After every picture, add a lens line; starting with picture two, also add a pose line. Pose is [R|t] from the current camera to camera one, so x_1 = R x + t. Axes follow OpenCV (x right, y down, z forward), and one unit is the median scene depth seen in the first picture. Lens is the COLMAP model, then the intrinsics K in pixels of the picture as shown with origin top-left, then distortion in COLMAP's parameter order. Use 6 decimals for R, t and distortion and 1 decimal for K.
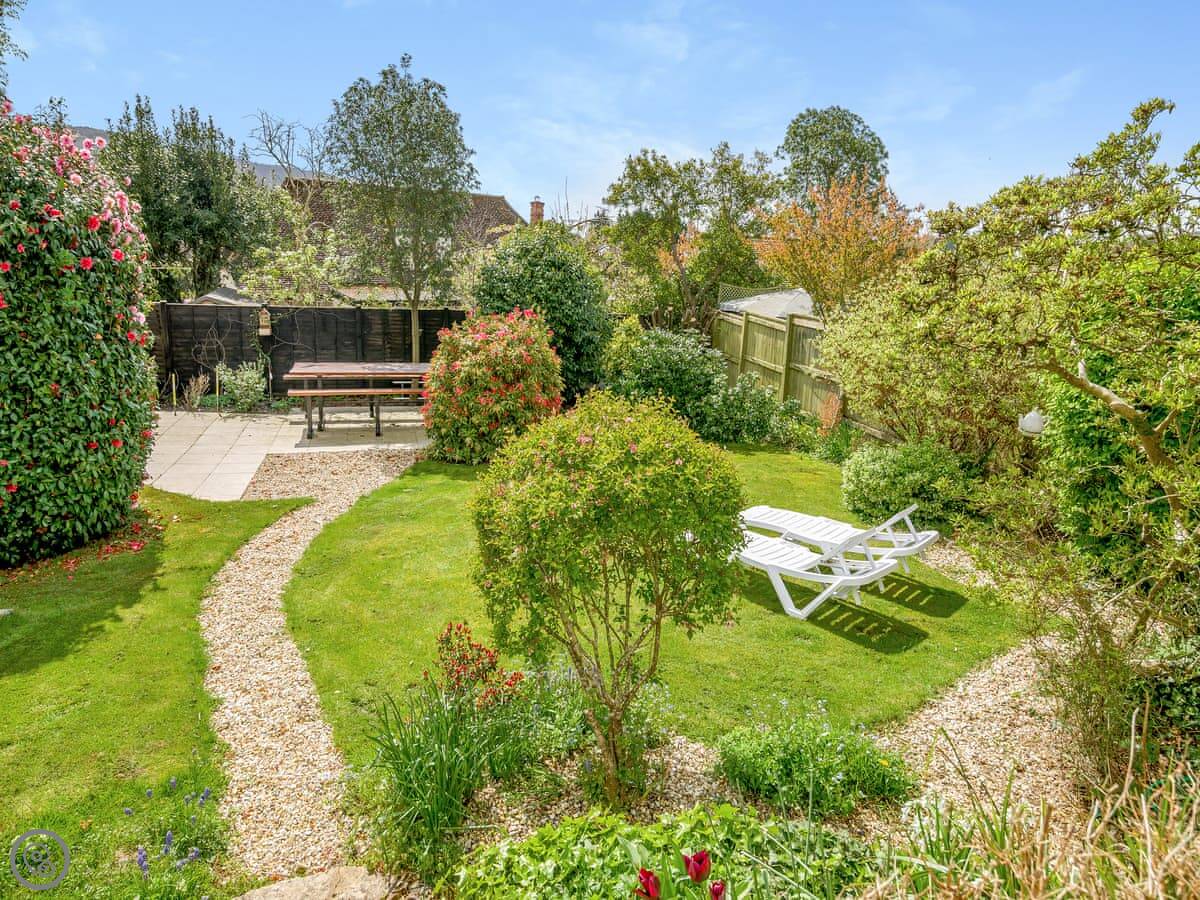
lens RADIAL K [[673.0, 0, 625.8], [0, 673.0, 360.9], [0, 0, 1]] dist [-0.004007, -0.000744]
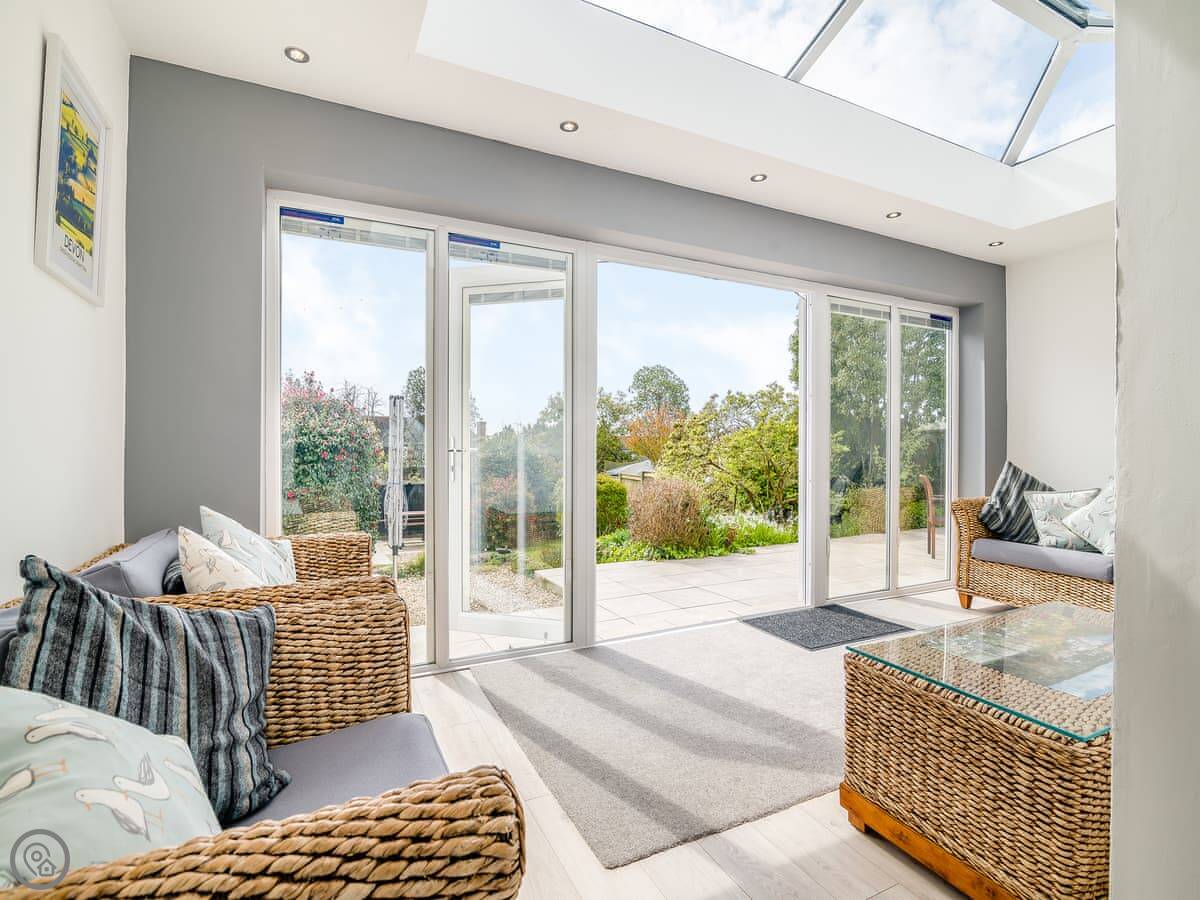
lens RADIAL K [[576.3, 0, 599.7], [0, 576.3, 442.3], [0, 0, 1]] dist [-0.020749, 0.001401]
pose [[0.987111, -0.051279, 0.151598, -0.112163], [0.078107, 0.981160, -0.176702, 0.114275], [-0.139681, 0.186266, 0.972520, -0.552467]]
